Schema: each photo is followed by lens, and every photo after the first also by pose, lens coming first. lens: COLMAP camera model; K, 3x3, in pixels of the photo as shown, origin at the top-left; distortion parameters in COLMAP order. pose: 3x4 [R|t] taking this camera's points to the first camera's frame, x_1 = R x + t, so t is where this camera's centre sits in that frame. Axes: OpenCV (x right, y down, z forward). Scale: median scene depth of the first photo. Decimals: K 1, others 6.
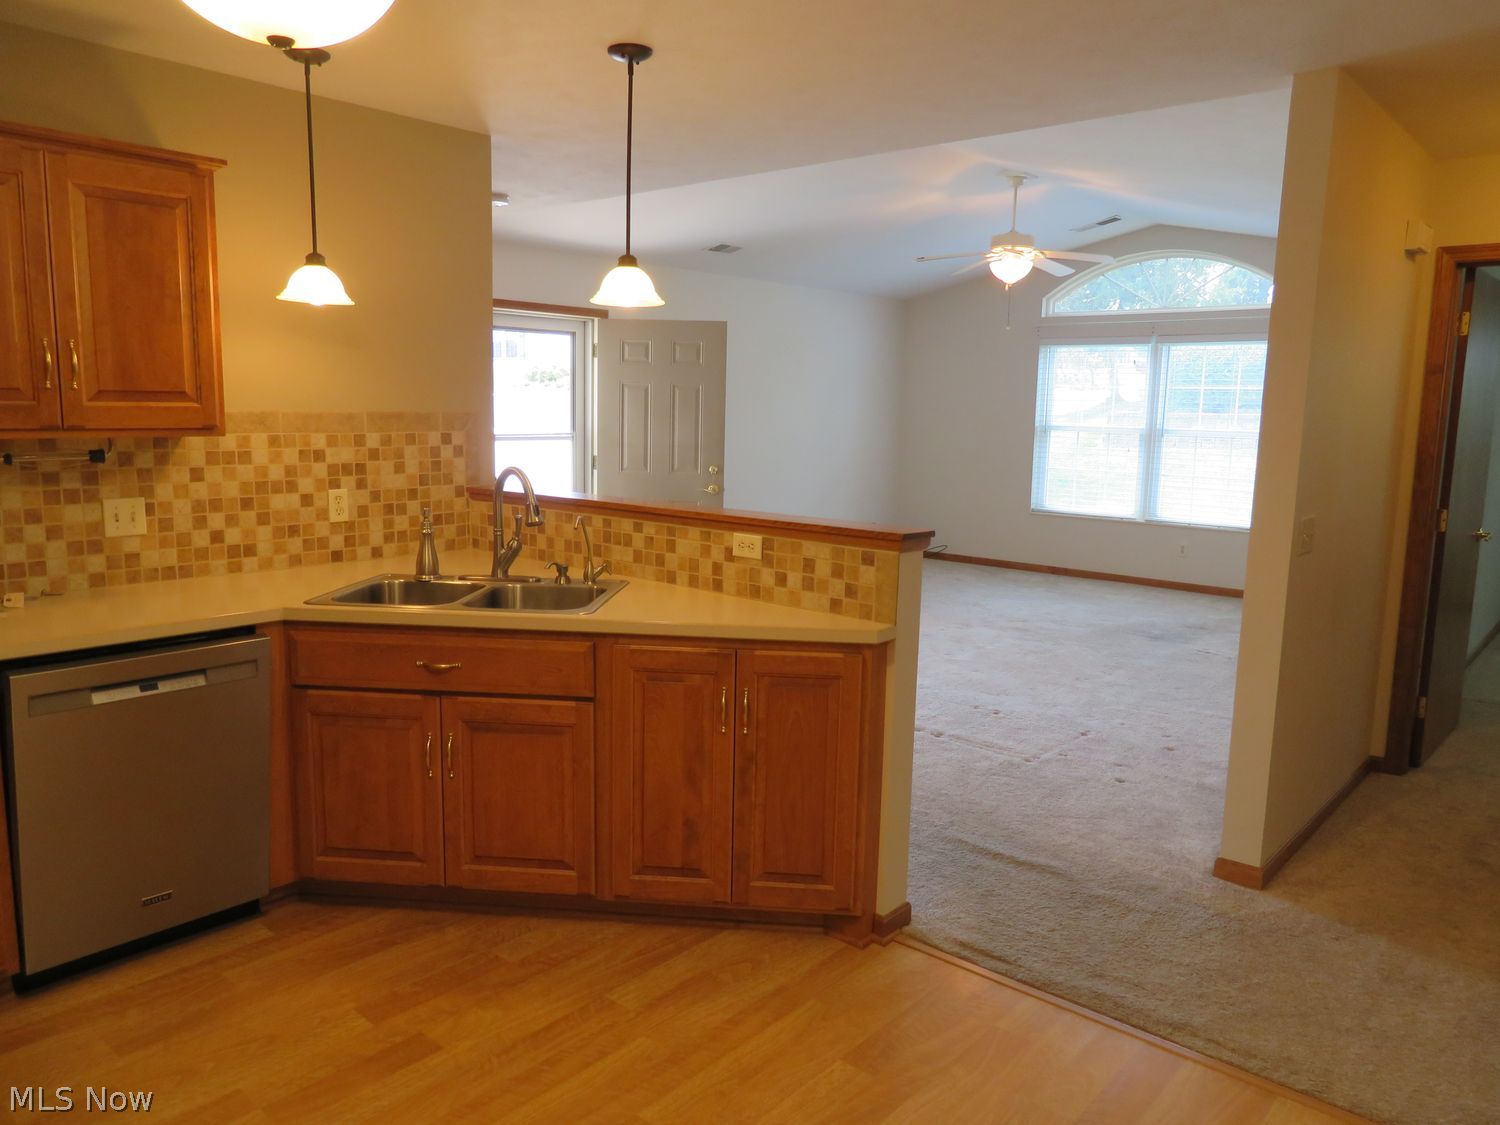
lens RADIAL K [[1076.3, 0, 752.3], [0, 1076.3, 563.3], [0, 0, 1]] dist [-0.007296, 0.001205]
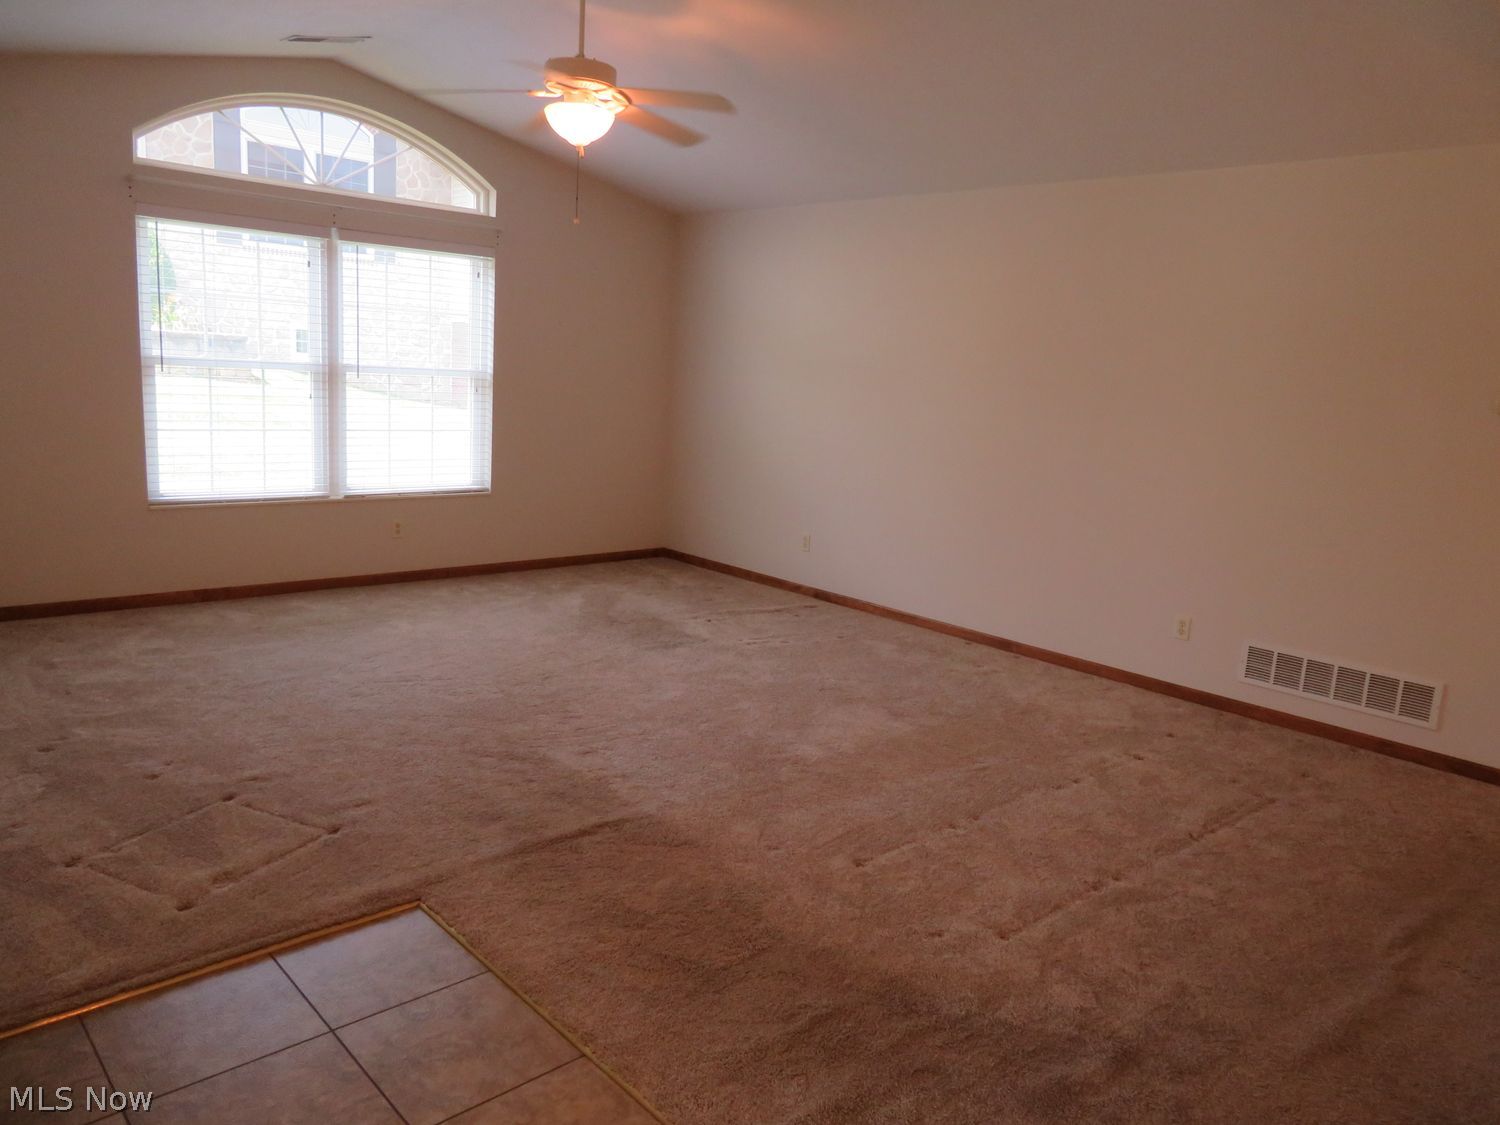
lens RADIAL K [[1071.5, 0, 765.9], [0, 1071.5, 565.4], [0, 0, 1]] dist [-0.011599, -0.002640]
pose [[0.099201, -0.197839, 0.975202, -0.342949], [0.088831, 0.977884, 0.189346, -0.119235], [-0.991094, 0.067845, 0.114581, 0.750966]]
